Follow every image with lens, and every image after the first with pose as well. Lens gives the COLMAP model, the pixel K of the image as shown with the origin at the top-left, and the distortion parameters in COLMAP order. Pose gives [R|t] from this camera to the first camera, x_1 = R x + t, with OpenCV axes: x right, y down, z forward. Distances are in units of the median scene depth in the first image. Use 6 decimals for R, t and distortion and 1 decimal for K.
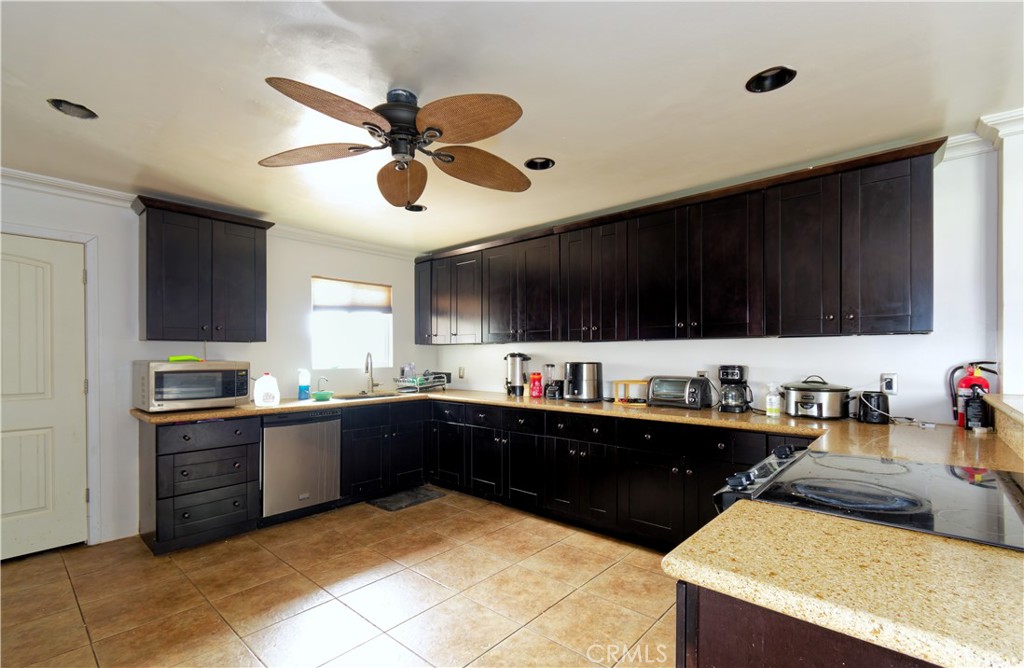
lens RADIAL K [[456.8, 0, 511.9], [0, 456.8, 355.8], [0, 0, 1]] dist [0.008437, -0.003595]
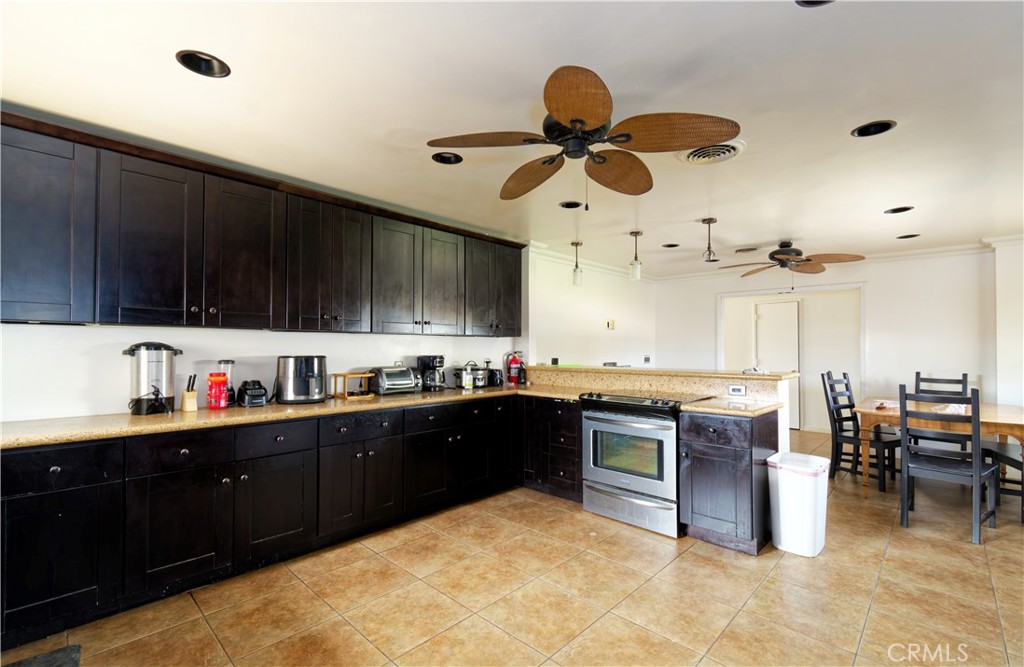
lens RADIAL K [[456.8, 0, 511.4], [0, 456.8, 337.8], [0, 0, 1]] dist [0.008437, -0.003595]
pose [[0.036367, 0.023825, 0.999054, -0.664796], [-0.002816, 0.999714, -0.023738, -0.000126], [-0.999335, -0.001950, 0.036424, 0.581500]]
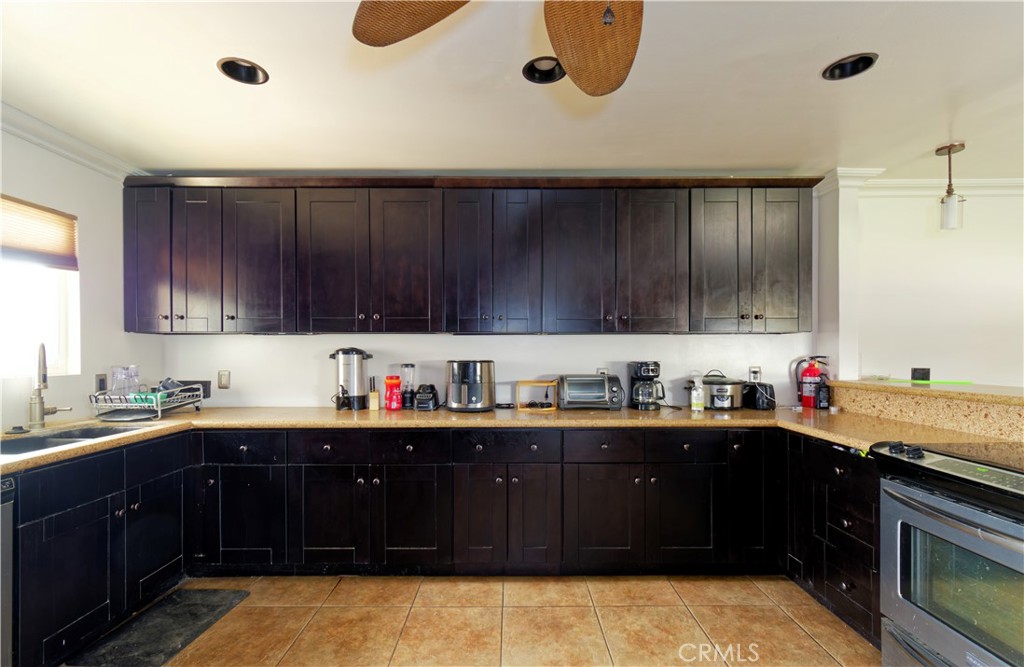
lens RADIAL K [[456.8, 0, 506.1], [0, 456.8, 352.9], [0, 0, 1]] dist [0.008437, -0.003595]
pose [[0.750757, -0.003512, 0.660570, -0.310617], [0.001338, 0.999992, 0.003796, -0.001709], [-0.660578, -0.001966, 0.750755, 0.370729]]
